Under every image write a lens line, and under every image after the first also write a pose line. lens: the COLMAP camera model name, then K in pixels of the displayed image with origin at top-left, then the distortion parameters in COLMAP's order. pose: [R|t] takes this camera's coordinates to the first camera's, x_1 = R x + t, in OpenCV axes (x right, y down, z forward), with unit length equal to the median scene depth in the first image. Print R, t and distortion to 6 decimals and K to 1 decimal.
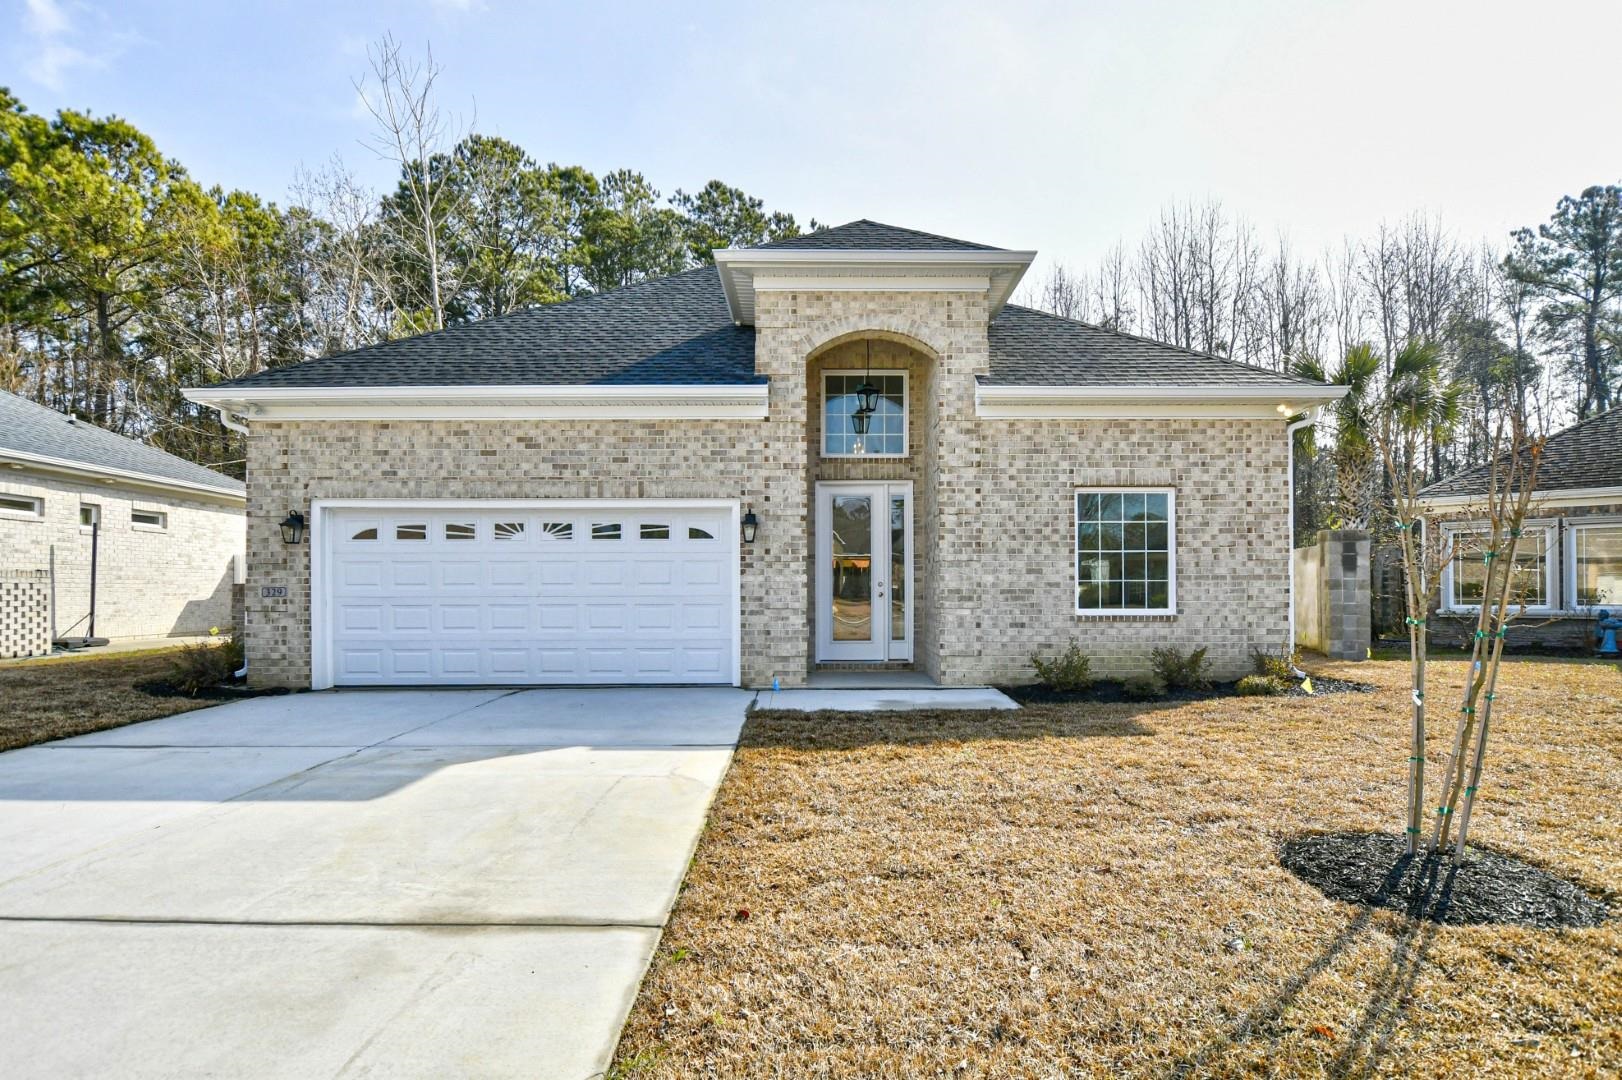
lens RADIAL K [[811.3, 0, 818.8], [0, 811.3, 558.3], [0, 0, 1]] dist [-0.006198, -0.006210]
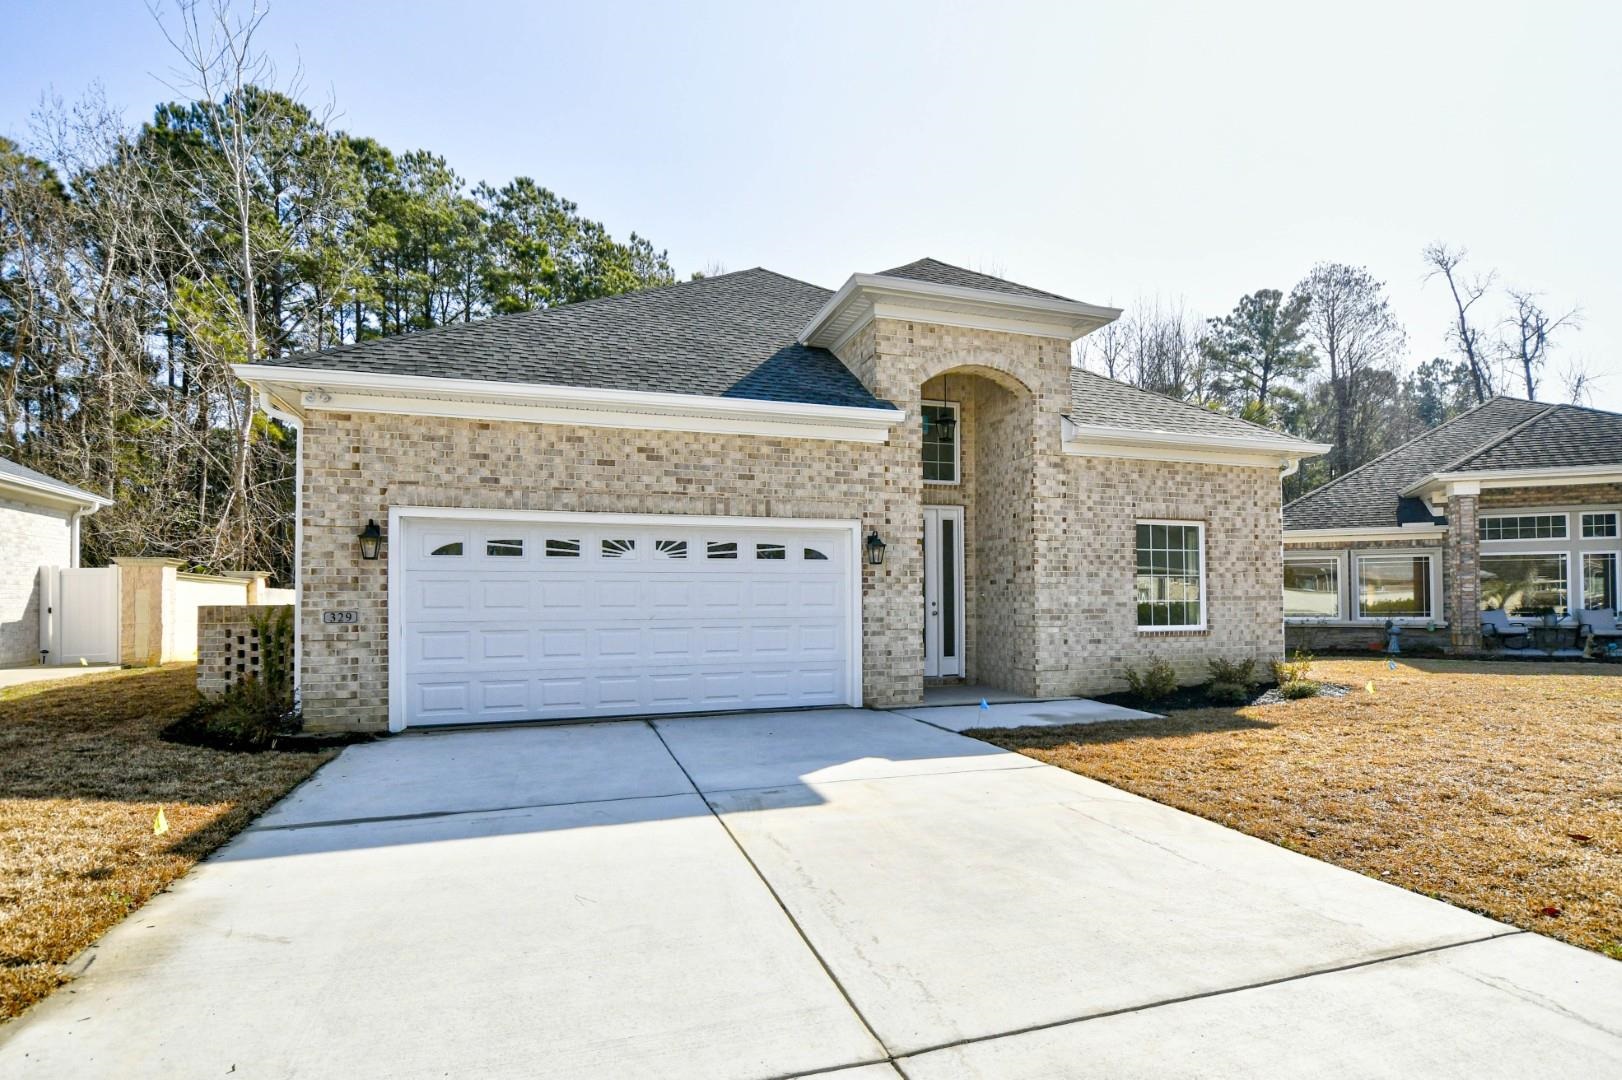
lens RADIAL K [[811.3, 0, 813.0], [0, 811.3, 571.7], [0, 0, 1]] dist [-0.006198, -0.006210]
pose [[0.951000, 0.008740, 0.309066, -0.466190], [-0.004849, 0.999899, -0.013357, 0.003874], [-0.309152, 0.011204, 0.950947, 0.060439]]
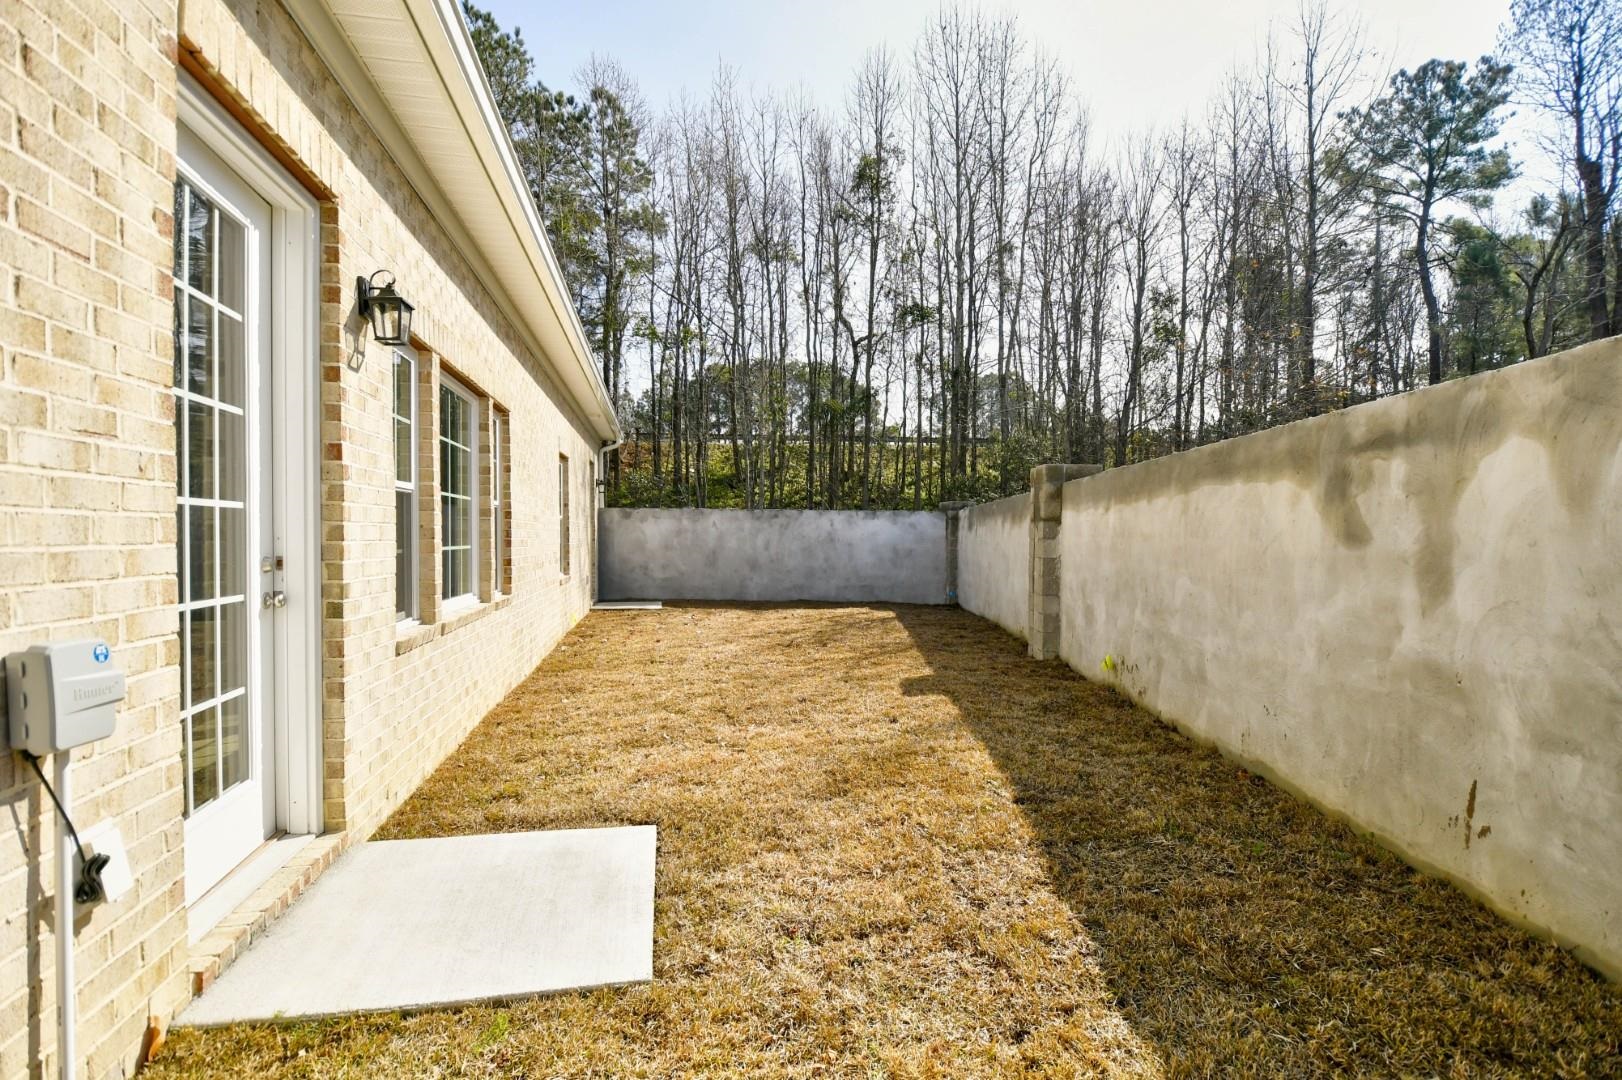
lens RADIAL K [[721.3, 0, 816.2], [0, 721.3, 537.9], [0, 0, 1]] dist [0.005508, -0.011353]
pose [[0.978726, -0.000181, 0.205170, 0.706182], [-0.005375, 0.999634, 0.026521, 0.029913], [-0.205100, -0.027059, 0.978367, 1.573329]]
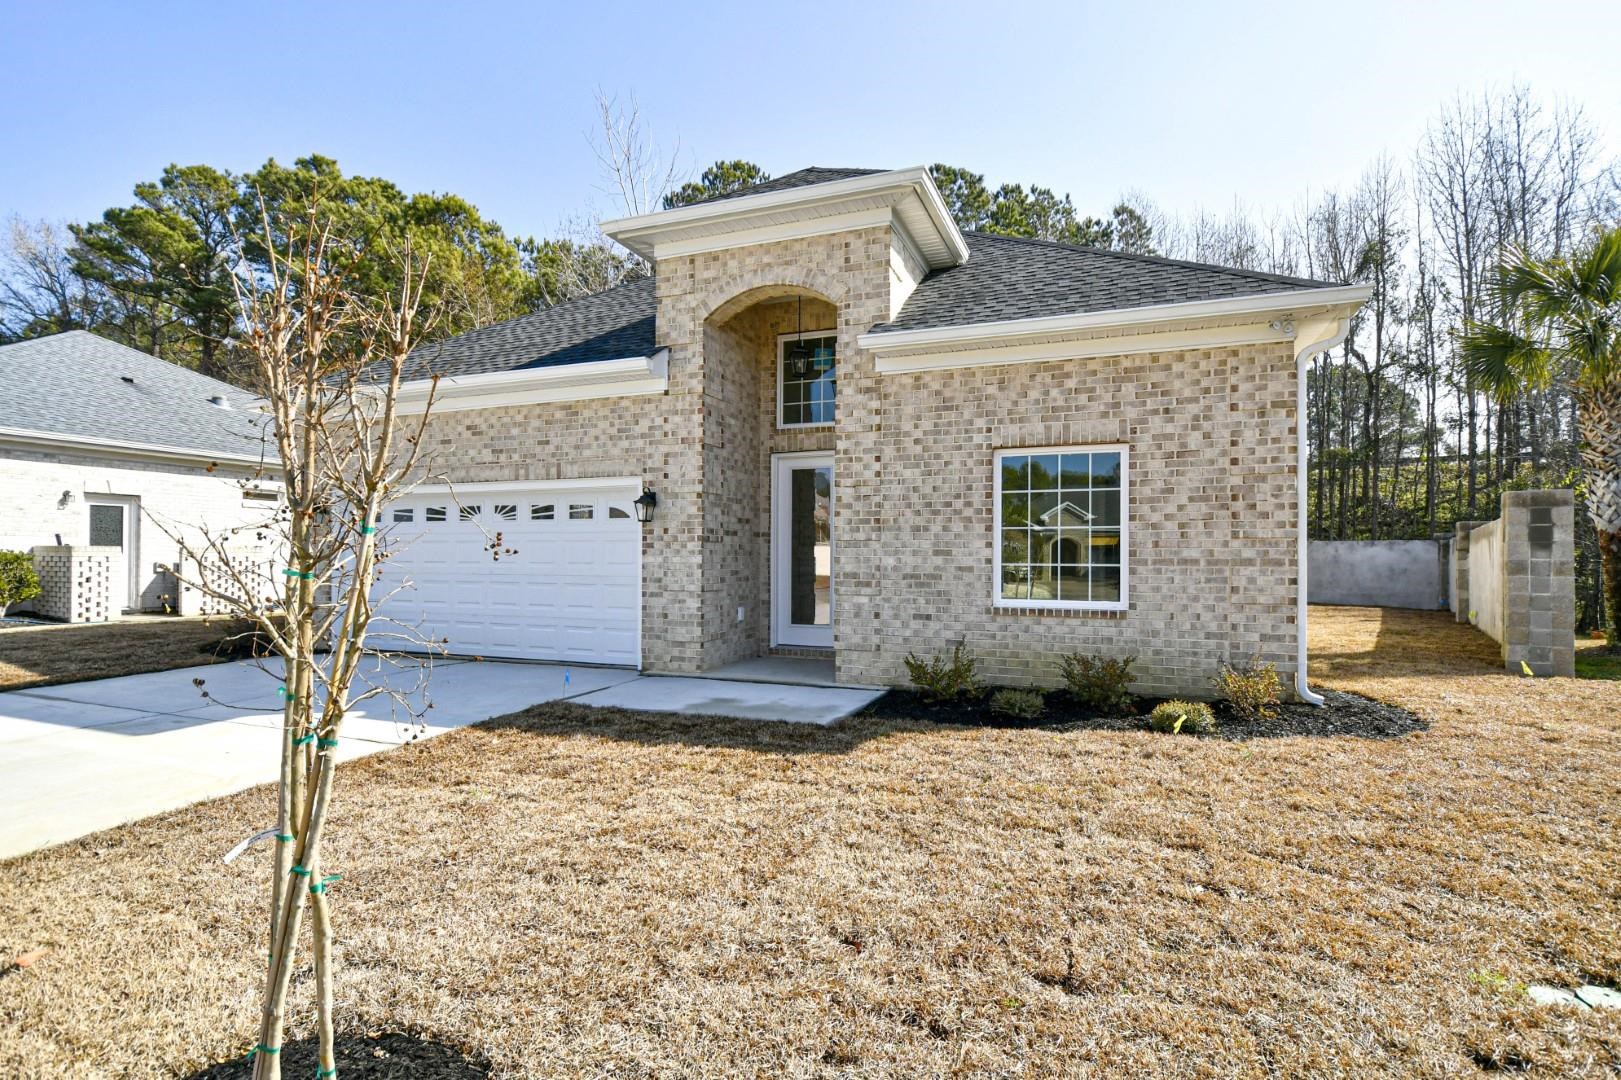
lens RADIAL K [[782.6, 0, 818.3], [0, 782.6, 540.5], [0, 0, 1]] dist [-0.010993, -0.003433]
pose [[0.930538, -0.001759, -0.366192, 0.439912], [0.002712, 0.999994, 0.002089, 0.001519], [0.366186, -0.002937, 0.930537, 0.207253]]
